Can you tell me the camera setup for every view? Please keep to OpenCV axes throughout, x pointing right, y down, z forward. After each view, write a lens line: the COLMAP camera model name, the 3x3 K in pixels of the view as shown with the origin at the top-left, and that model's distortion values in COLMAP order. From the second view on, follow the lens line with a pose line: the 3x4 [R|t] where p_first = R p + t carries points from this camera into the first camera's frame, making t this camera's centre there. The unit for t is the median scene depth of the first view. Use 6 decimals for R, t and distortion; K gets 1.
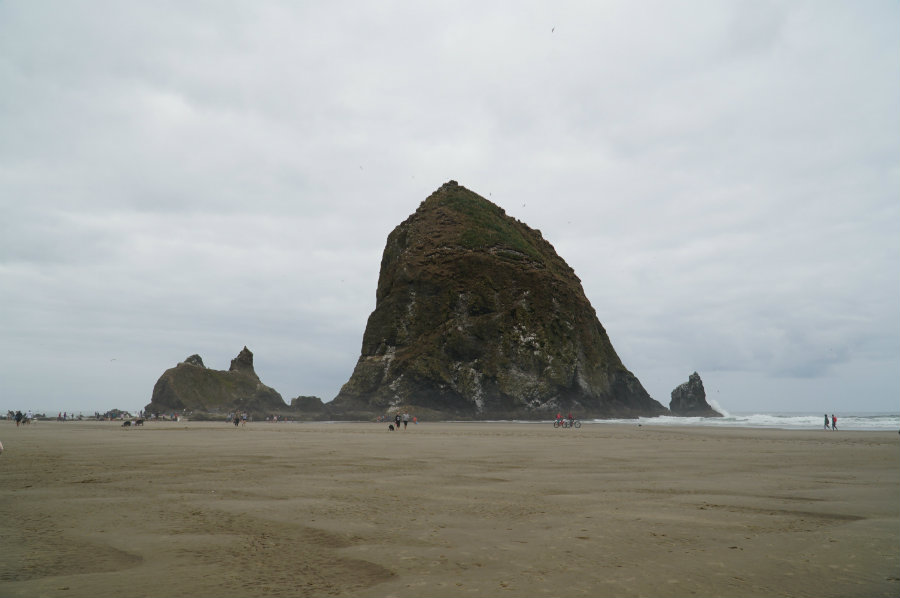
lens RADIAL K [[806.5, 0, 450.0], [0, 806.5, 299.0], [0, 0, 1]] dist [0.041985, -0.002150]
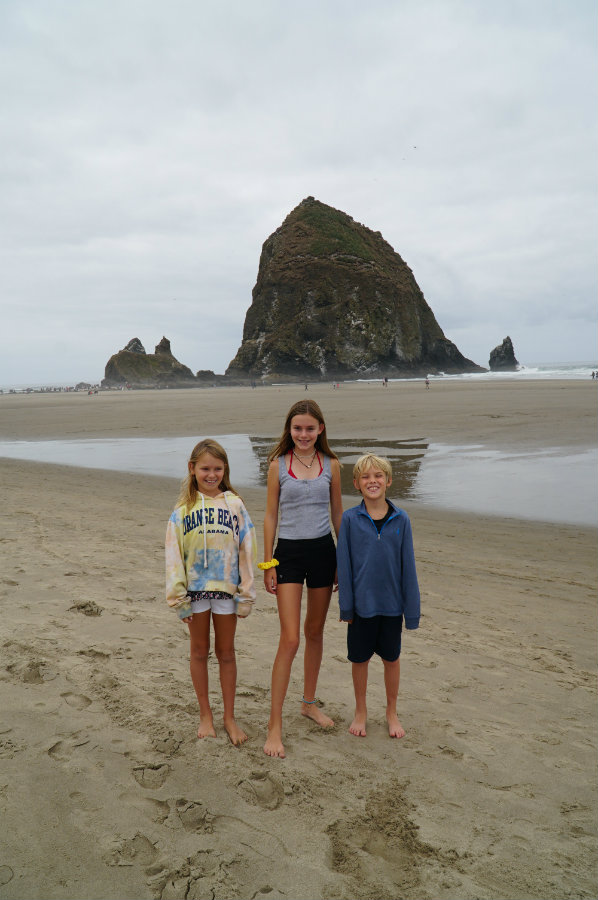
lens RADIAL K [[806.5, 0, 299.0], [0, 806.5, 450.0], [0, 0, 1]] dist [0.041985, -0.002150]
pose [[0.991267, -0.030433, -0.128309, 0.165977], [0.059580, 0.971390, 0.229895, -0.062424], [0.117642, -0.235533, 0.964720, -0.405809]]
